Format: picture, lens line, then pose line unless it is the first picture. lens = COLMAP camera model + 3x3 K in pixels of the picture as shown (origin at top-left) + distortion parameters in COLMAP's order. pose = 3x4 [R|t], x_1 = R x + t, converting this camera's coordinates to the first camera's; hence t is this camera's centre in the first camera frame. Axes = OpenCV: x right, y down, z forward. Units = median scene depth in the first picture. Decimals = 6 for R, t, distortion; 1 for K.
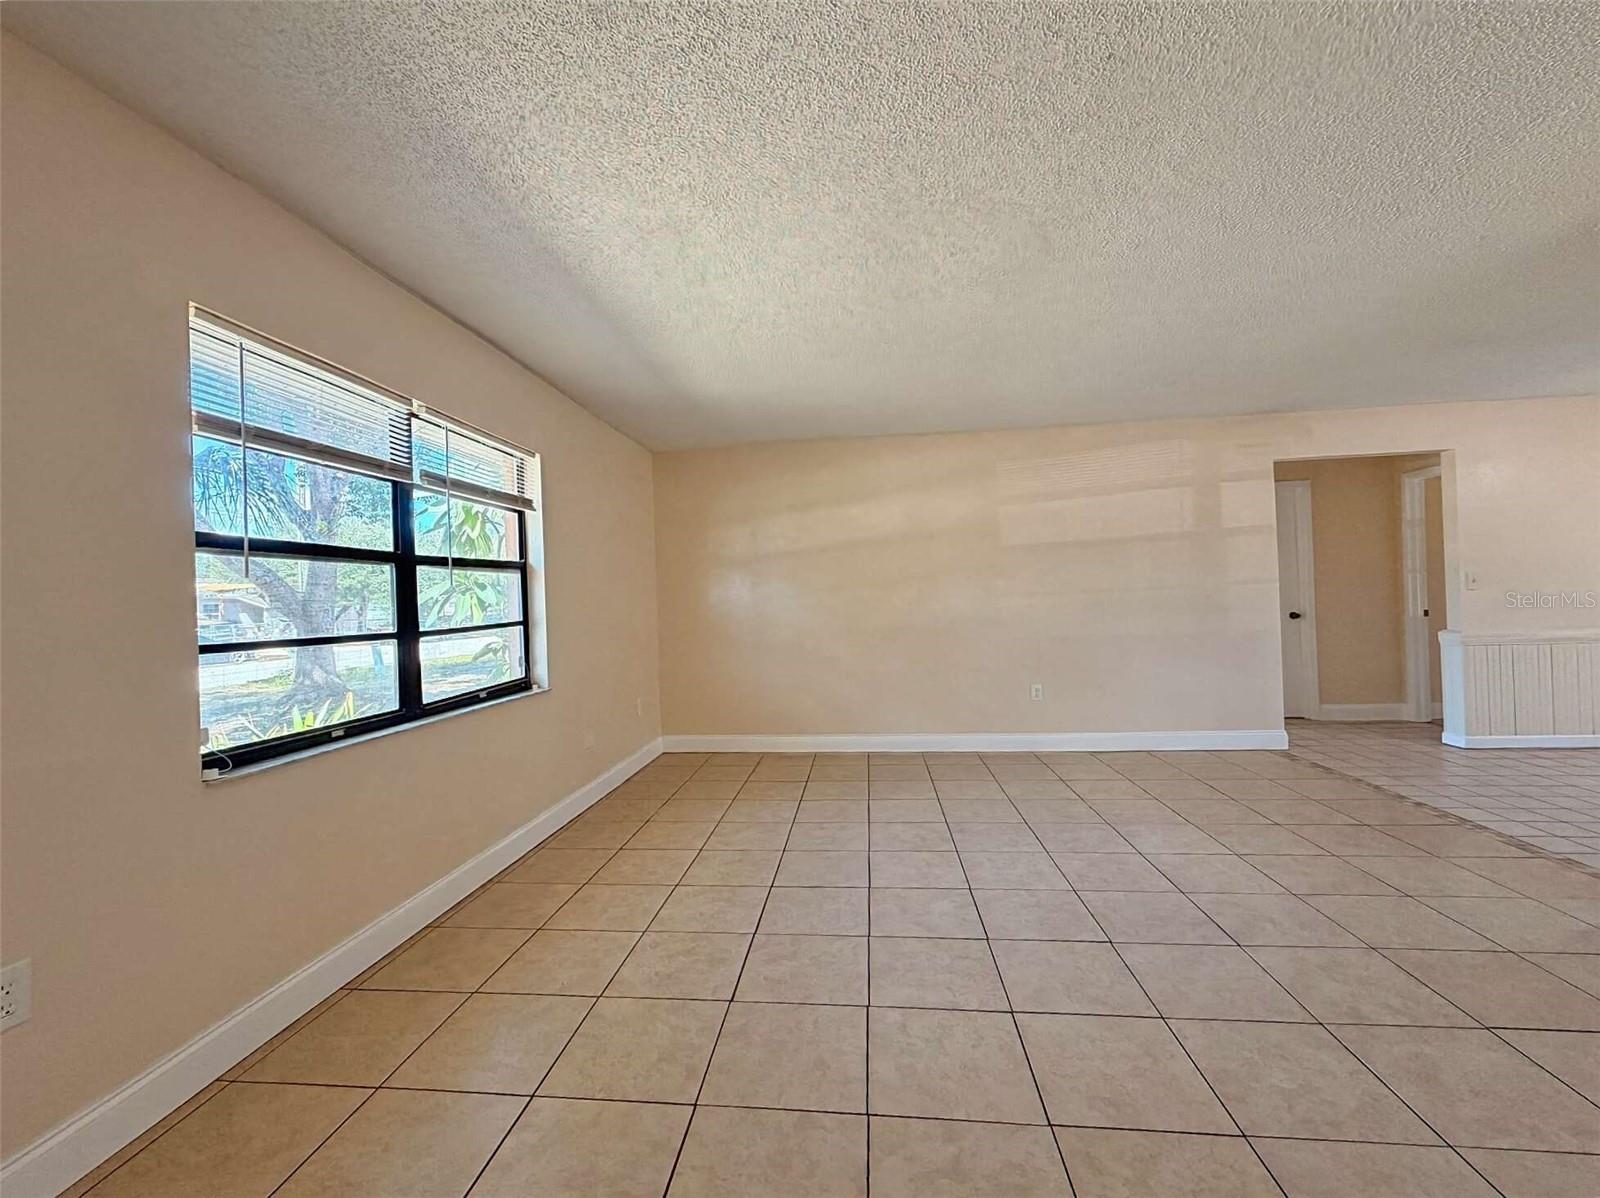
lens RADIAL K [[669.5, 0, 800.0], [0, 669.5, 599.0], [0, 0, 1]] dist [-0.001233, -0.000225]
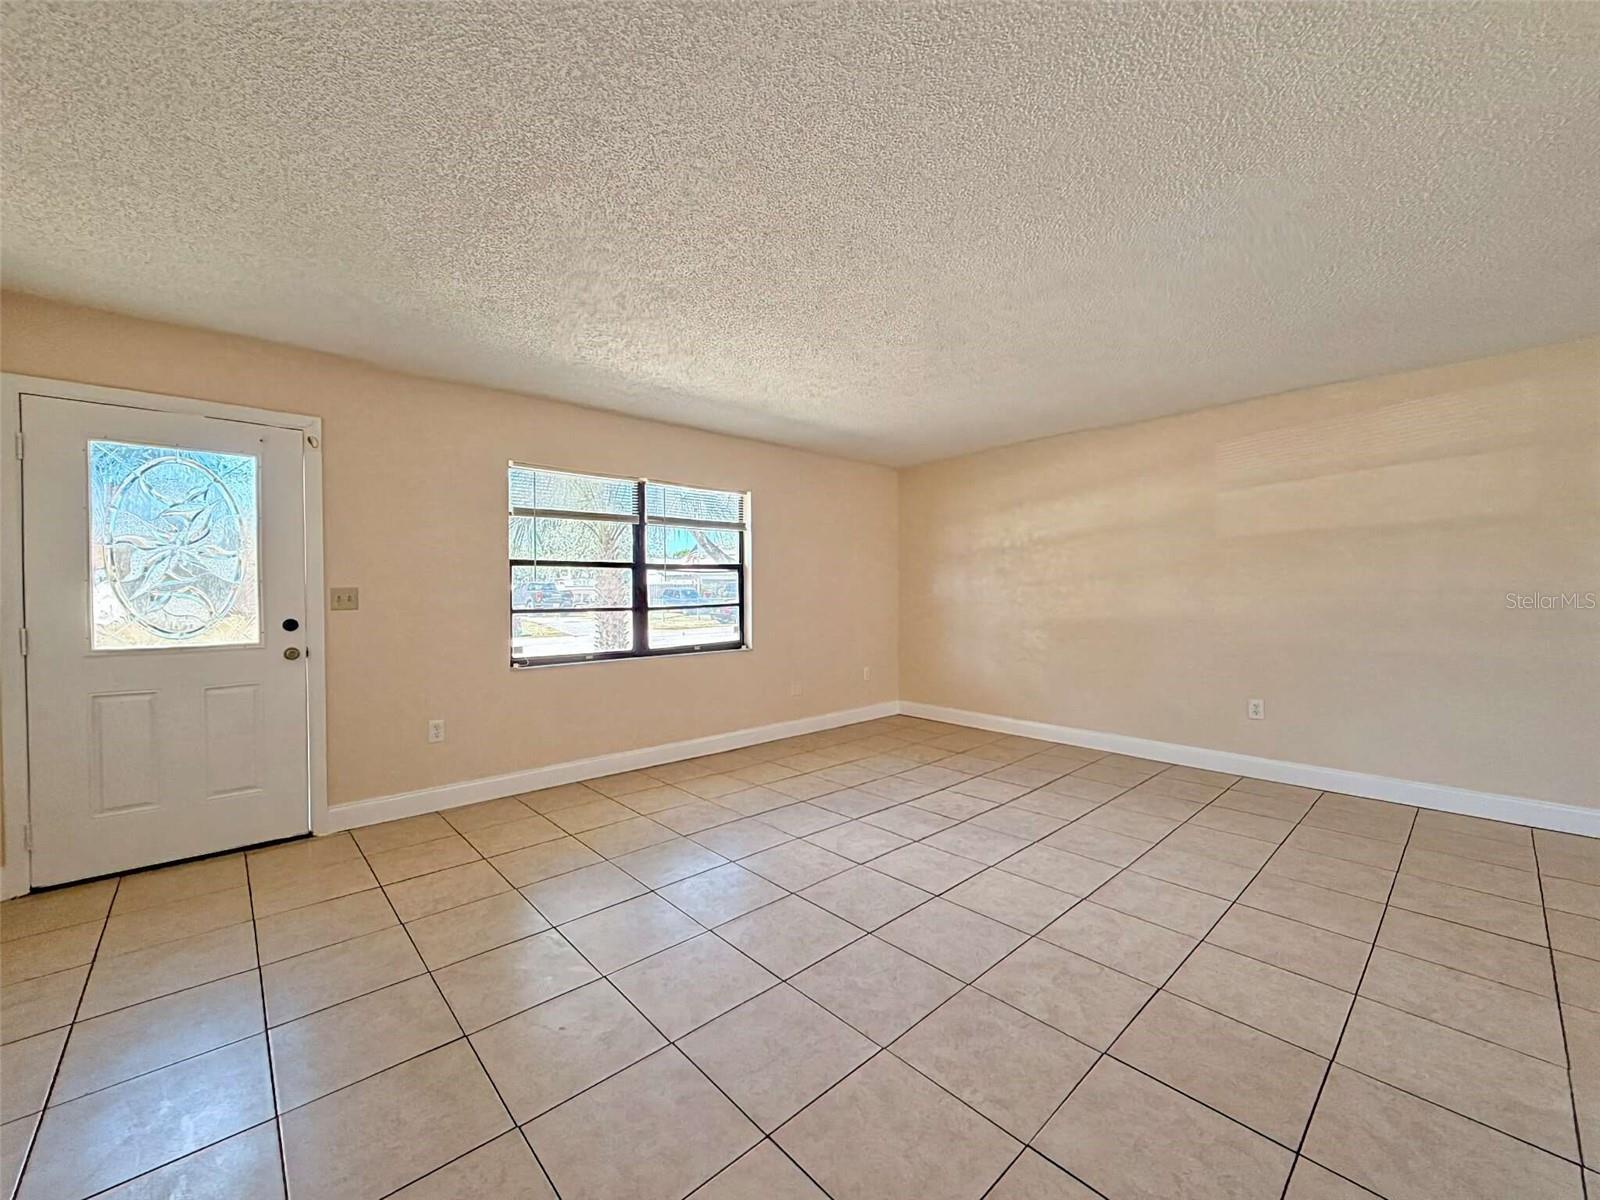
lens RADIAL K [[642.2, 0, 795.8], [0, 642.2, 600.5], [0, 0, 1]] dist [0.001958, 0.000265]
pose [[0.752495, 0.038280, -0.657484, 0.687269], [-0.015596, 0.999065, 0.040319, -0.036660], [0.658413, -0.020086, 0.752389, -0.010494]]
